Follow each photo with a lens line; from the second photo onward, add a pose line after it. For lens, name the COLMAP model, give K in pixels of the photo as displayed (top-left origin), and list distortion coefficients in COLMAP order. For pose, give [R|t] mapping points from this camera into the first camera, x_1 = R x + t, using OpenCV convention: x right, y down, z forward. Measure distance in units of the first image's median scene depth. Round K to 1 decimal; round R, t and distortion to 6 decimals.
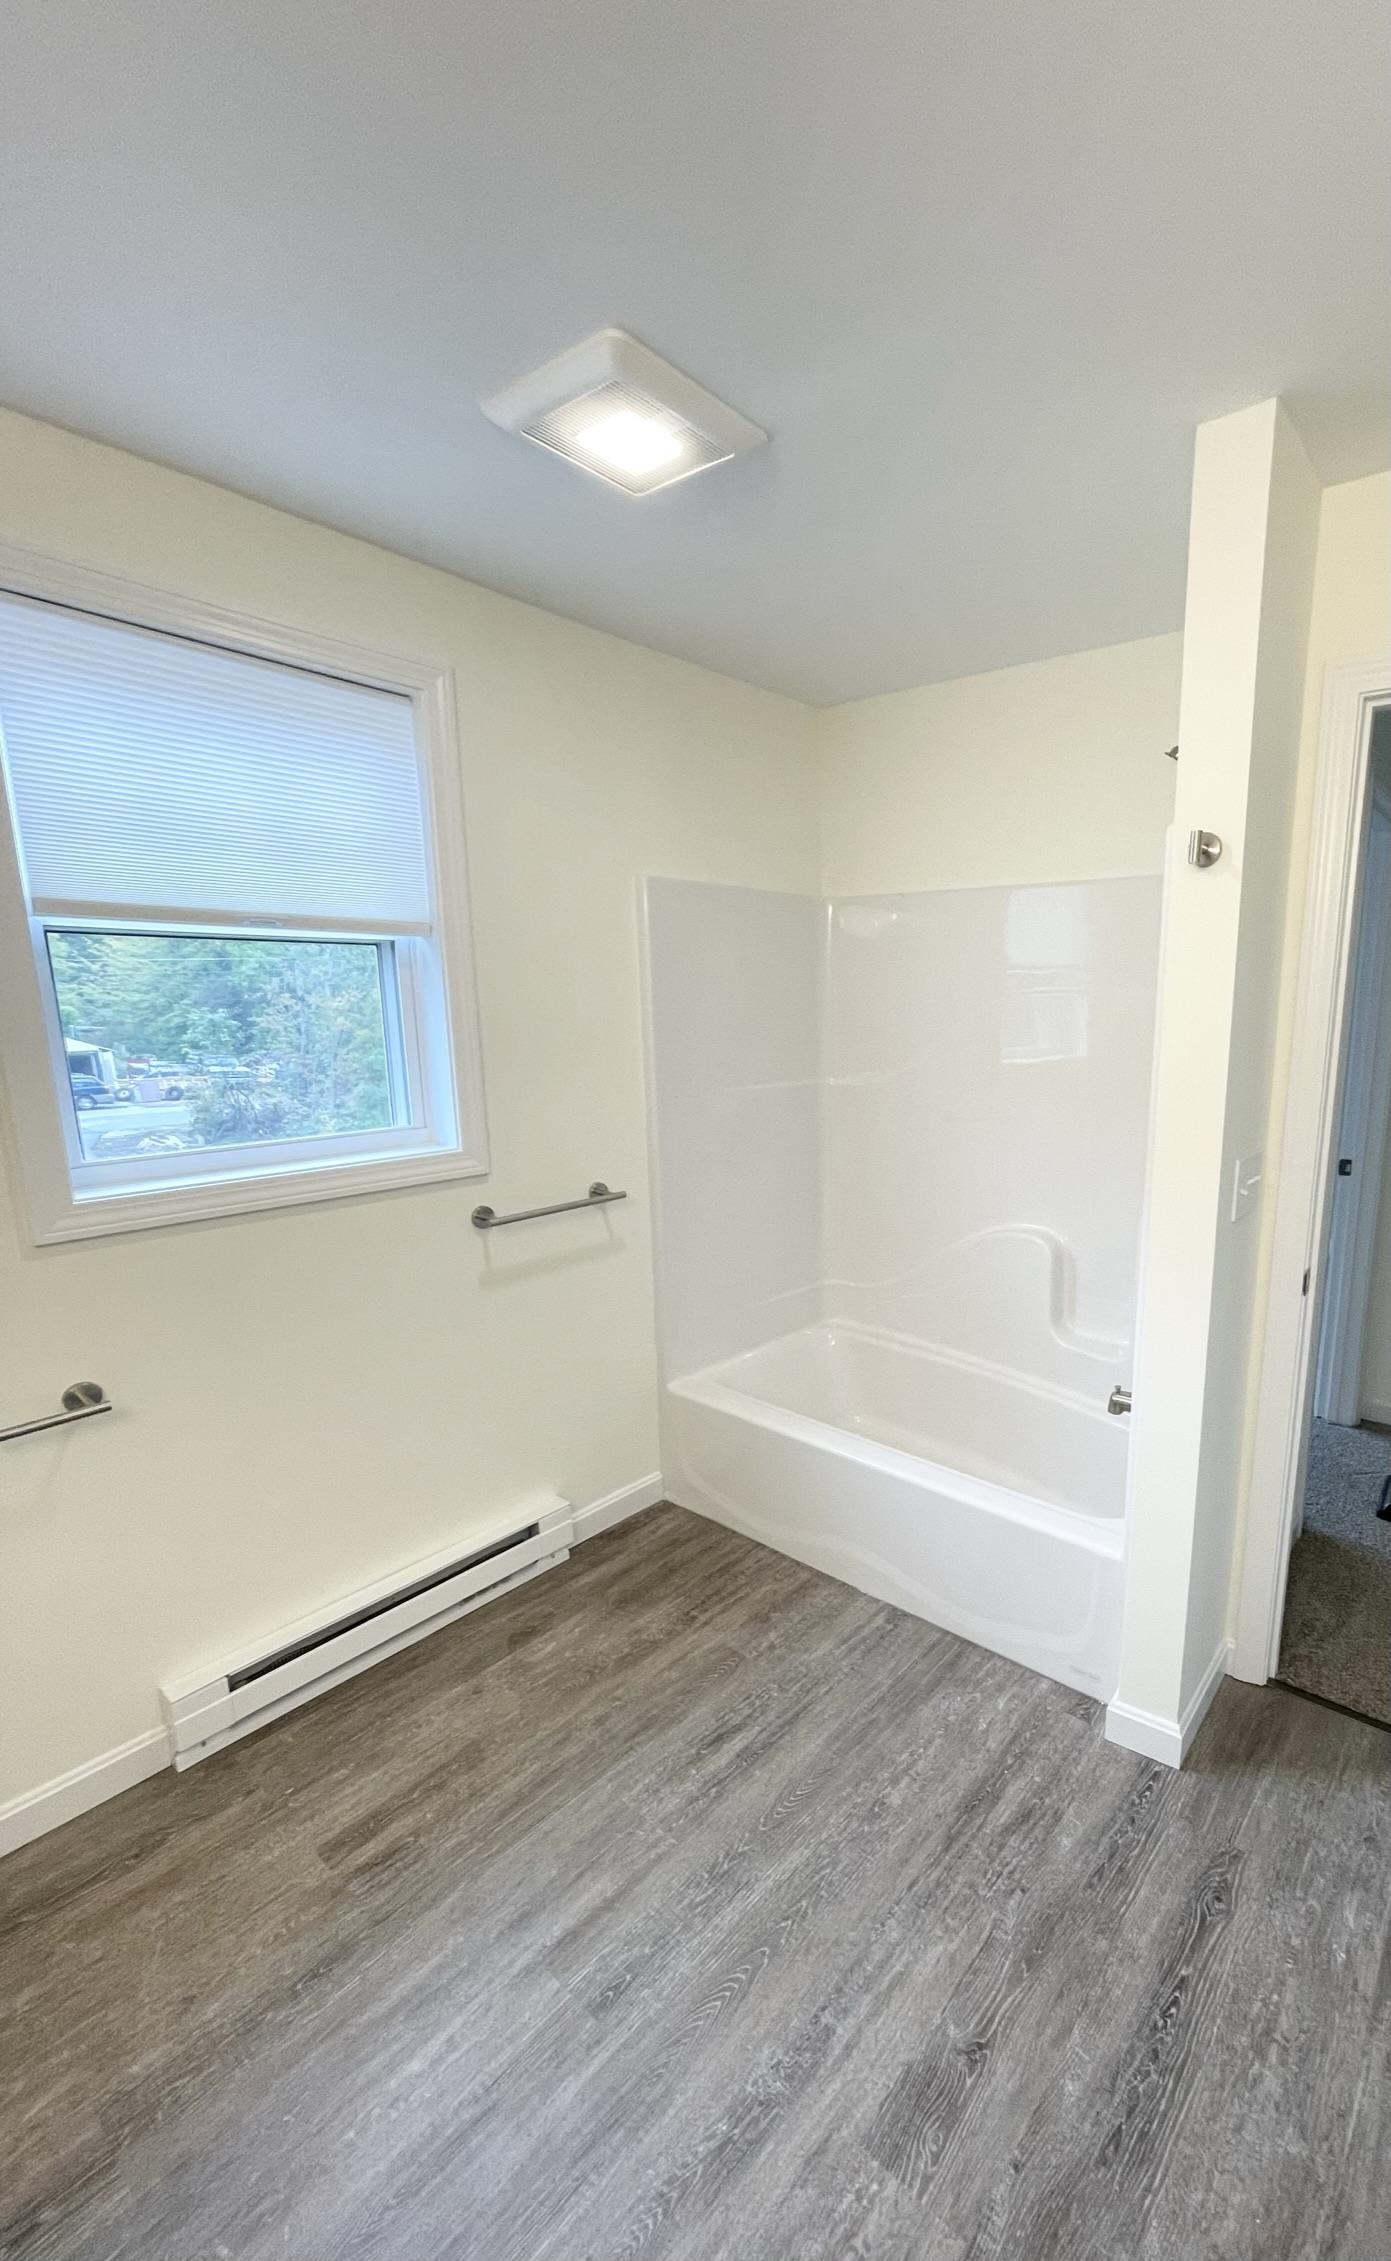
lens RADIAL K [[953.0, 0, 845.3], [0, 953.0, 1133.7], [0, 0, 1]] dist [0.001048, -0.000344]
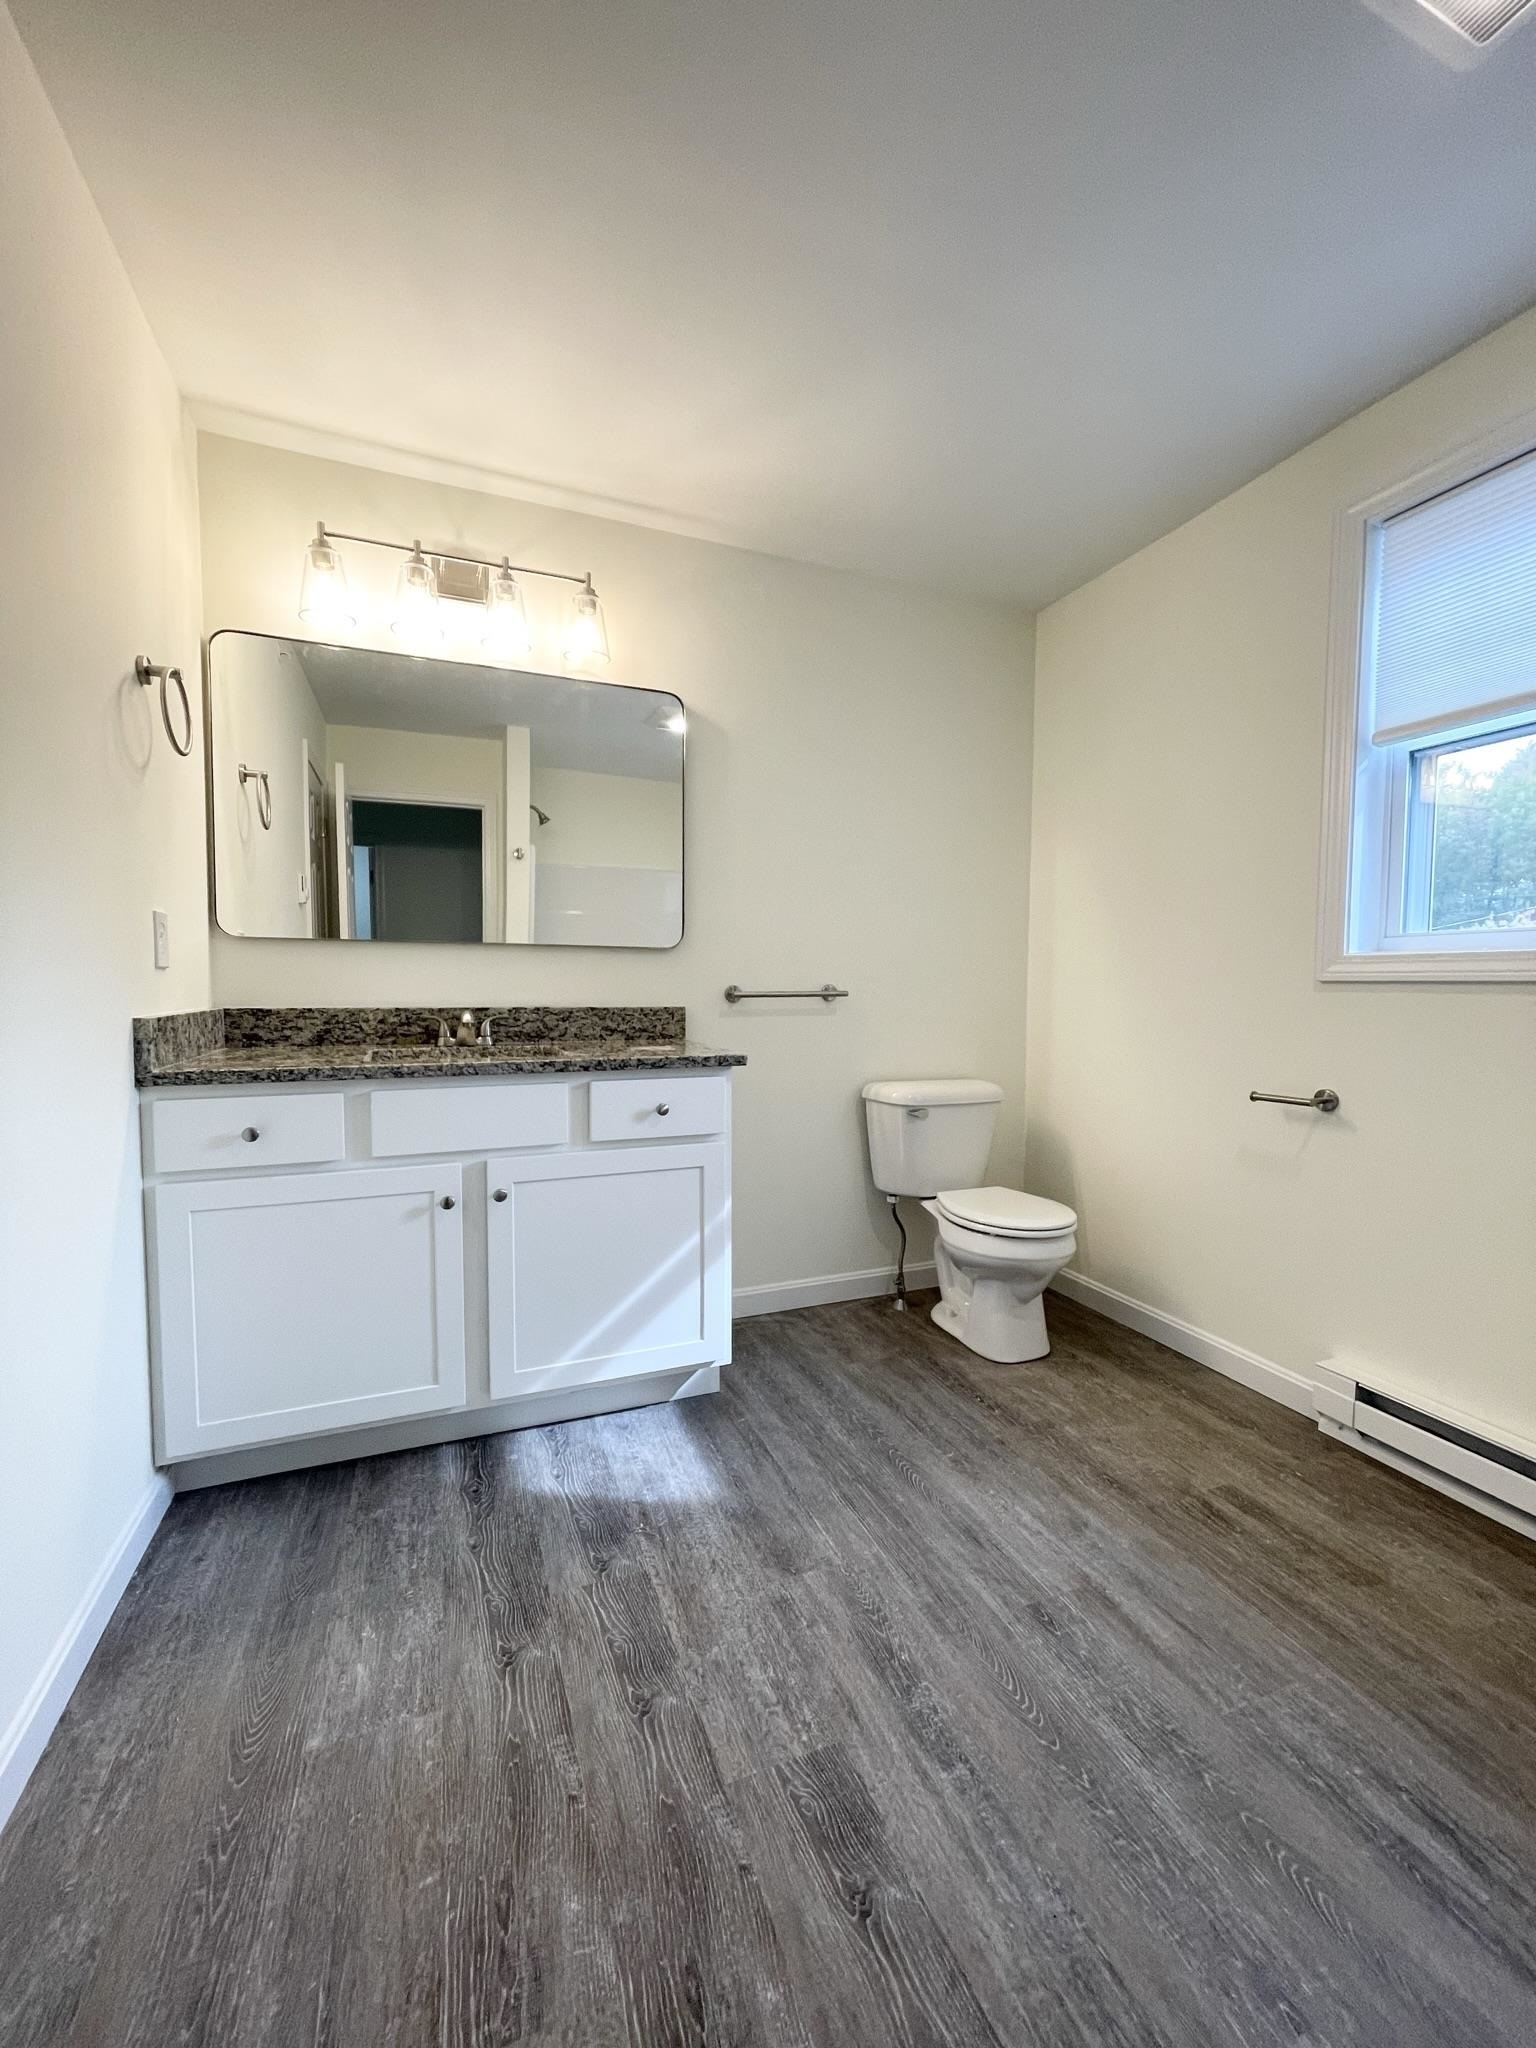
lens RADIAL K [[820.5, 0, 773.9], [0, 820.5, 1031.1], [0, 0, 1]] dist [0.000075, -0.000571]
pose [[-0.511926, 0.038986, -0.858144, 0.709047], [-0.132733, 0.983383, 0.123858, 0.178266], [0.848713, 0.177310, -0.498244, 1.122888]]
